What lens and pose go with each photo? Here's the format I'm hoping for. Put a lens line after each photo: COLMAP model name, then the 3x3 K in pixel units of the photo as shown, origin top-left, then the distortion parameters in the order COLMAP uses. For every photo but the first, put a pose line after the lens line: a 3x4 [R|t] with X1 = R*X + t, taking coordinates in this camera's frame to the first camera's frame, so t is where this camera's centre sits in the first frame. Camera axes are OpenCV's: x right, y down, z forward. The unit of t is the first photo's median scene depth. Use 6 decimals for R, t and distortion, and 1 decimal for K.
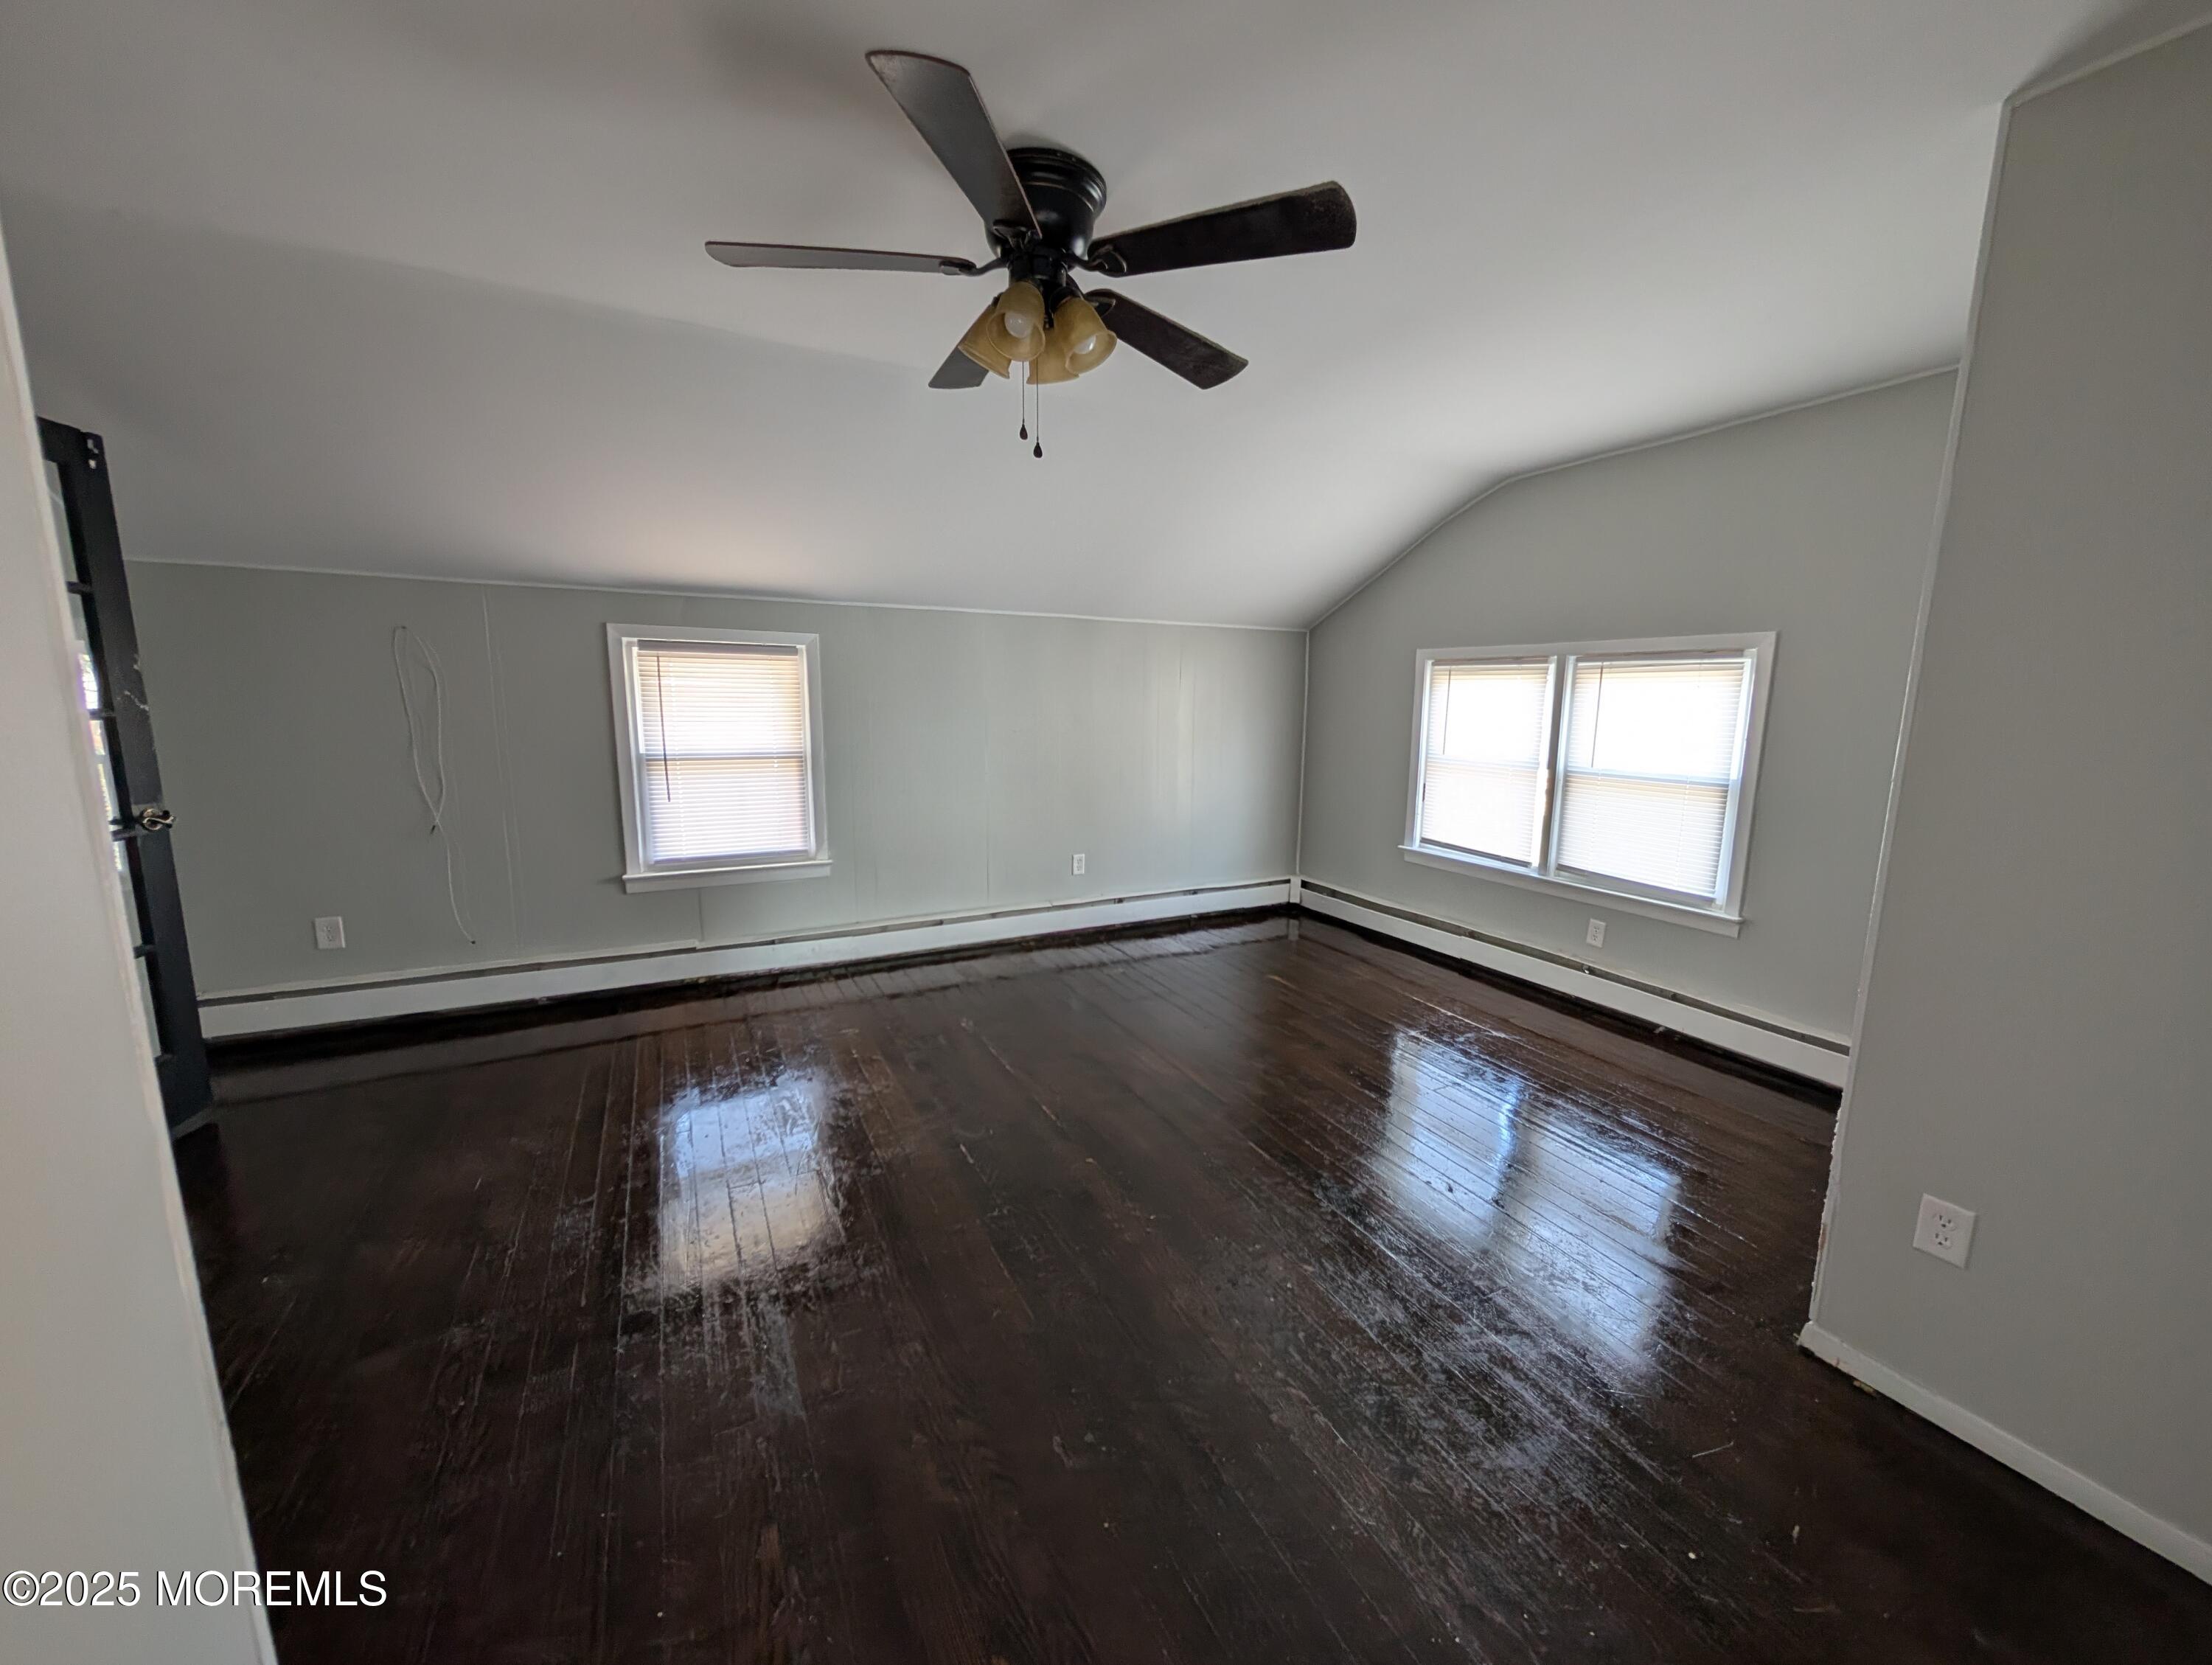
lens RADIAL K [[835.8, 0, 1106.2], [0, 835.8, 825.8], [0, 0, 1]] dist [-0.002825, -0.000072]
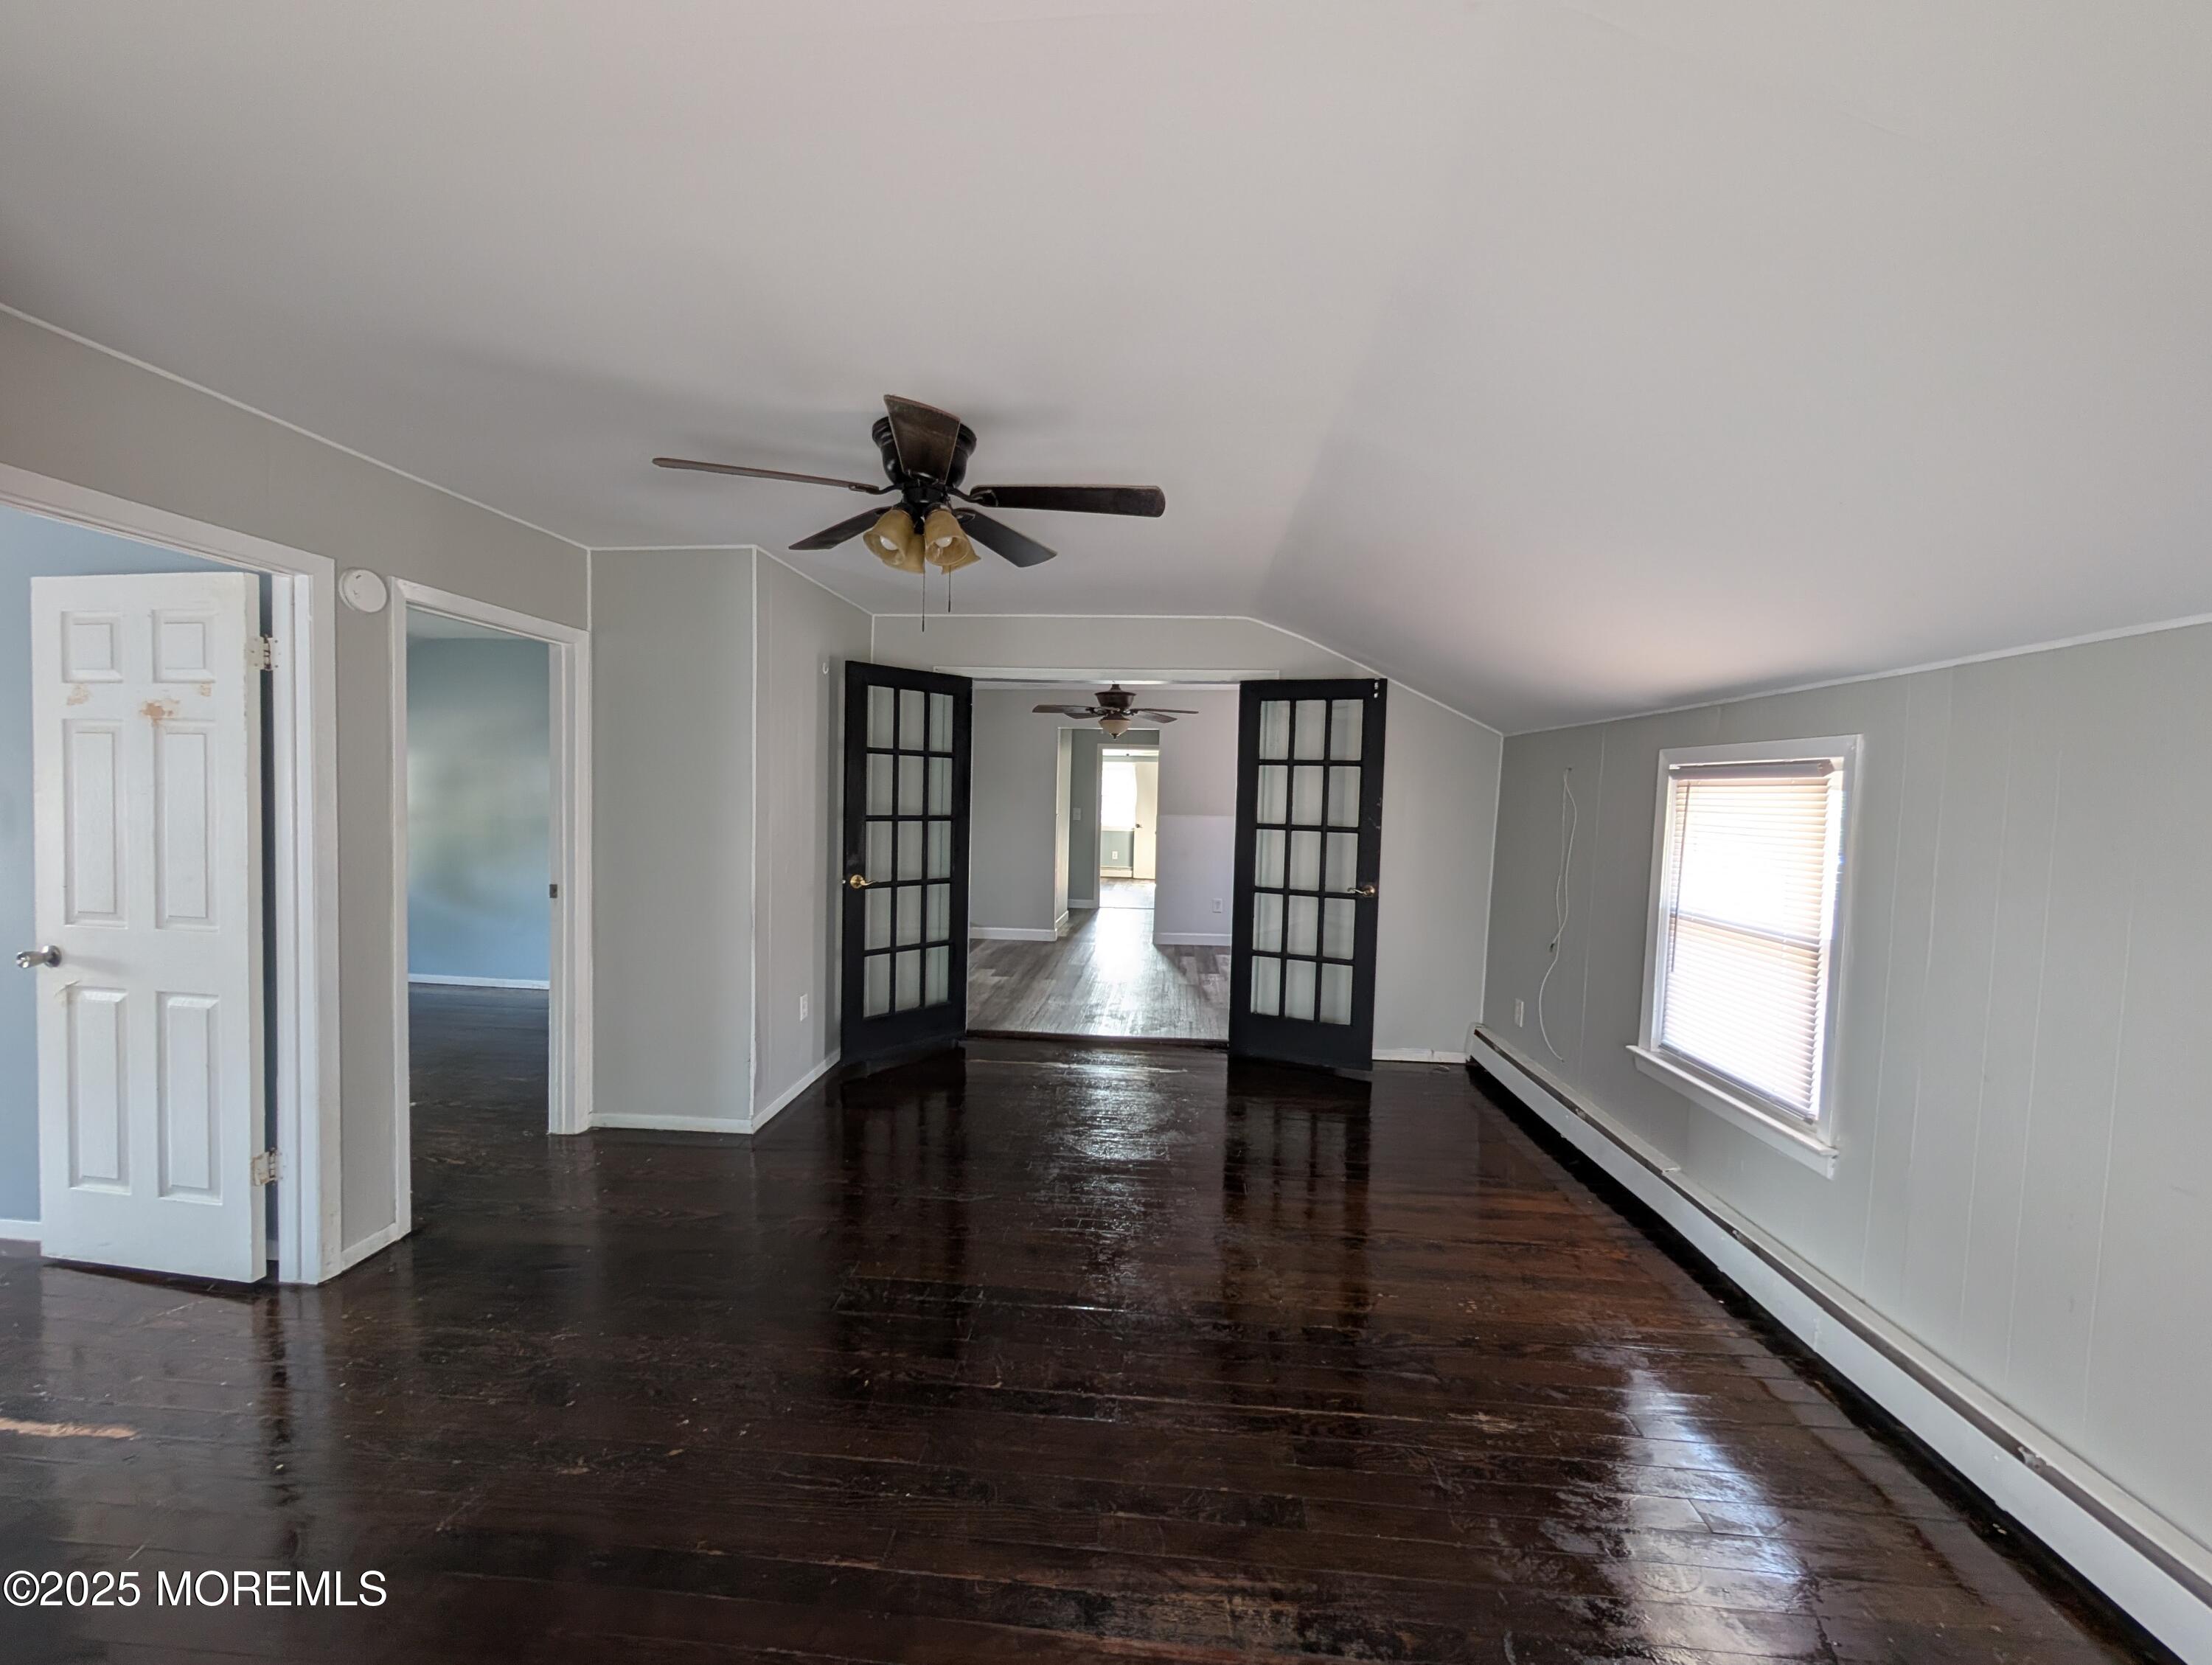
lens RADIAL K [[835.8, 0, 1095.0], [0, 835.8, 826.4], [0, 0, 1]] dist [-0.002825, -0.000072]
pose [[-0.533907, 0.008736, -0.845498, 0.388474], [-0.156770, 0.981587, 0.109137, -0.153236], [0.830883, 0.190818, -0.522707, 0.888315]]
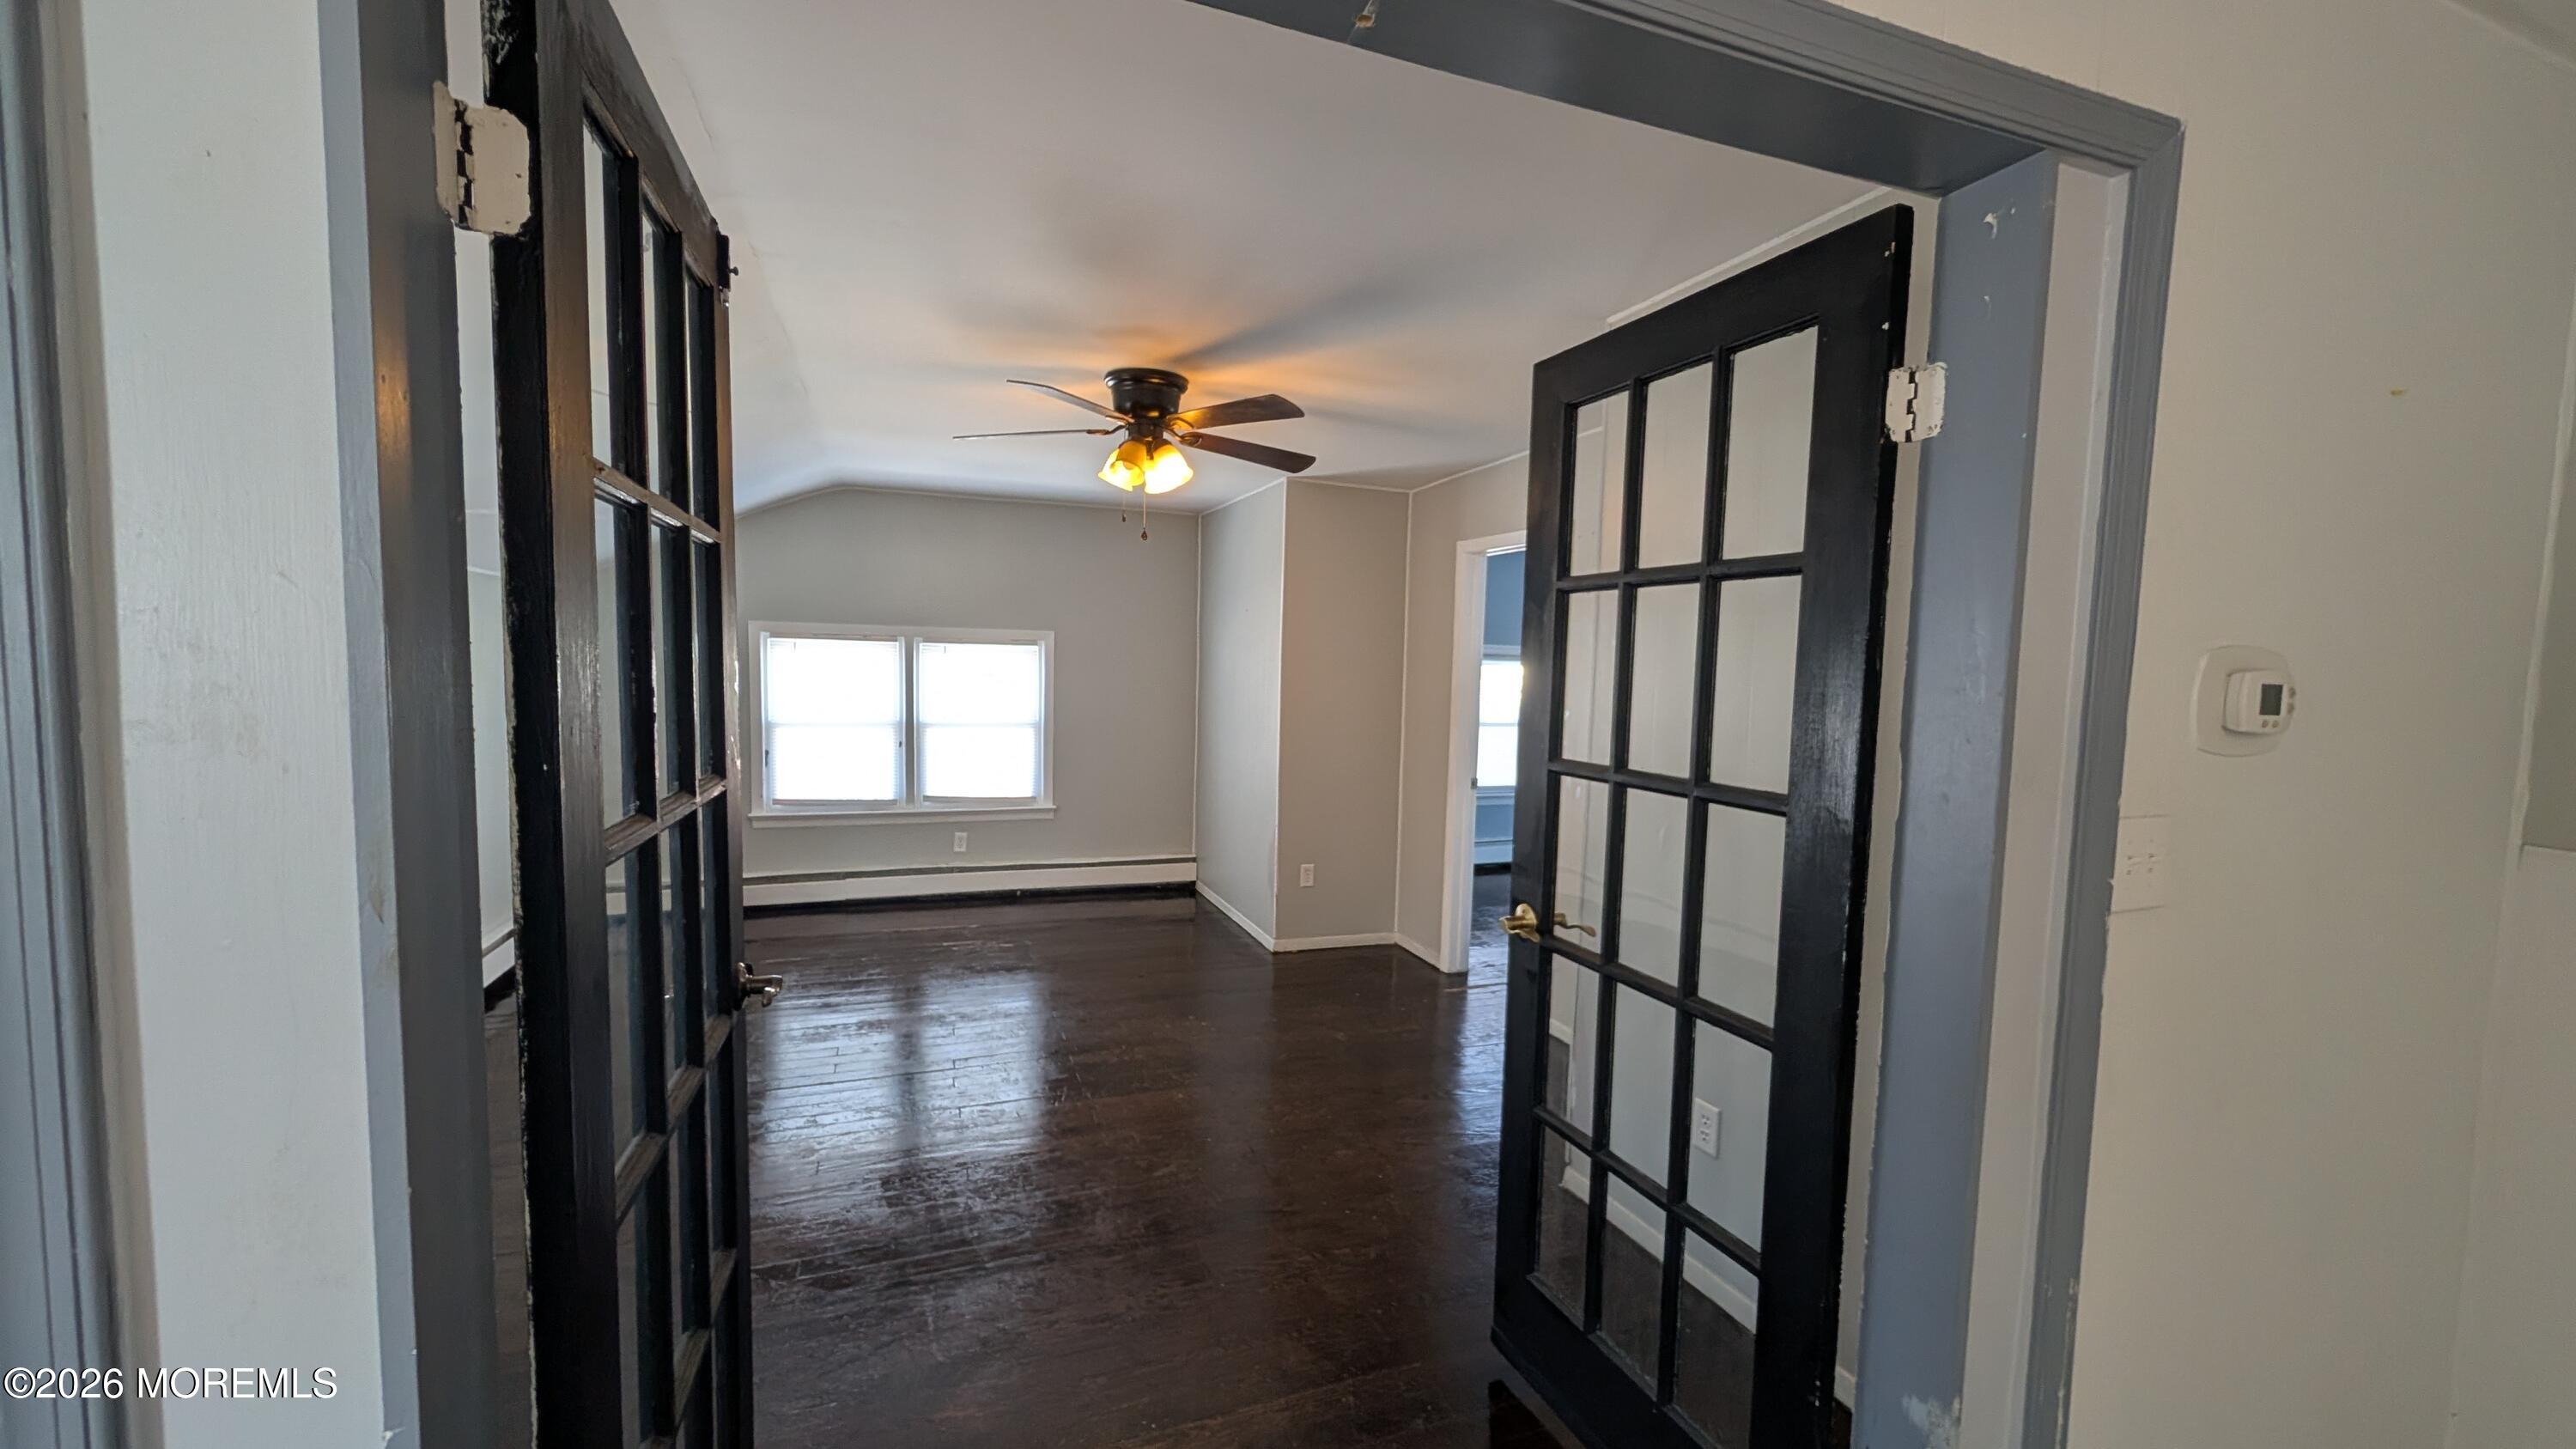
lens RADIAL K [[986.9, 0, 1289.8], [0, 986.9, 746.1], [0, 0, 1]] dist [0.001441, -0.001109]
pose [[0.105242, -0.094818, 0.989916, -0.873539], [0.130098, 0.988202, 0.080822, -0.078977], [-0.985900, 0.120280, 0.116336, 0.263681]]
